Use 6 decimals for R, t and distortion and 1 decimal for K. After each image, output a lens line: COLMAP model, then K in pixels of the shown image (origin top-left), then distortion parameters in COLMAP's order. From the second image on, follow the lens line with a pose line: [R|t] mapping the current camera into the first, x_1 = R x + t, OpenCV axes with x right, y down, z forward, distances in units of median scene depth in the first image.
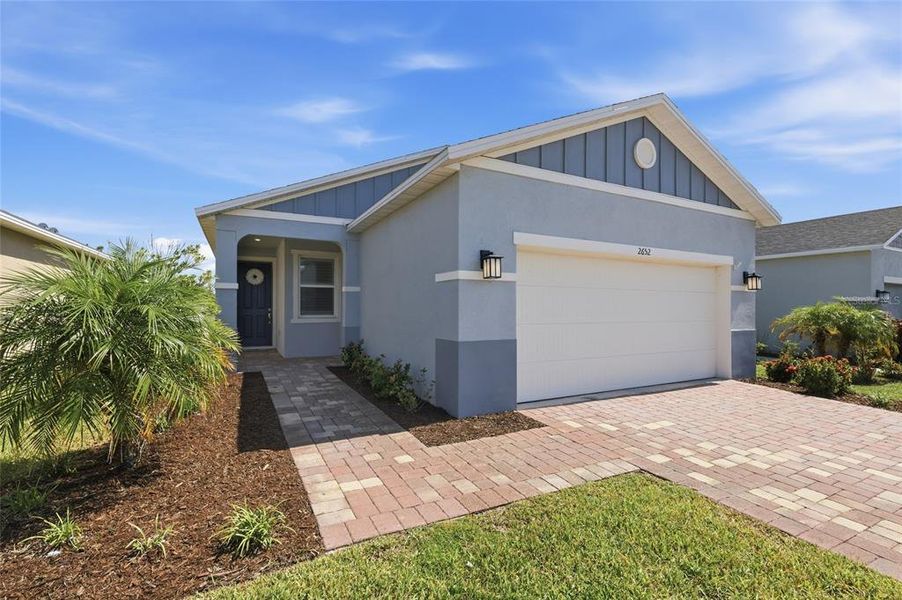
lens RADIAL K [[397.3, 0, 451.1], [0, 397.3, 306.0], [0, 0, 1]] dist [-0.001214, -0.000075]
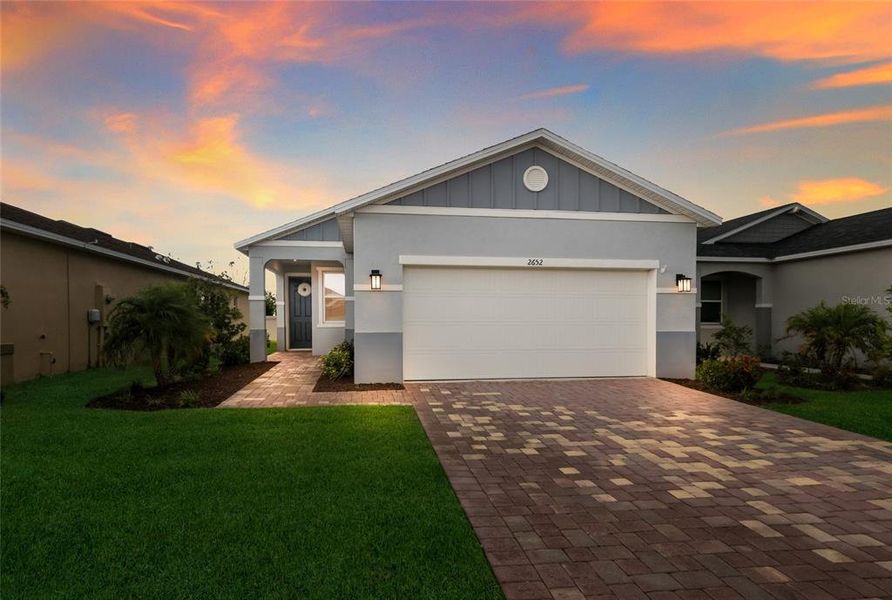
lens RADIAL K [[490.3, 0, 444.9], [0, 490.3, 327.9], [0, 0, 1]] dist [0.023815, 0.000053]
pose [[0.947807, 0.000021, -0.318845, 0.691870], [0.005938, 0.999825, 0.017718, 0.031888], [0.318790, -0.018686, 0.947641, -0.474911]]
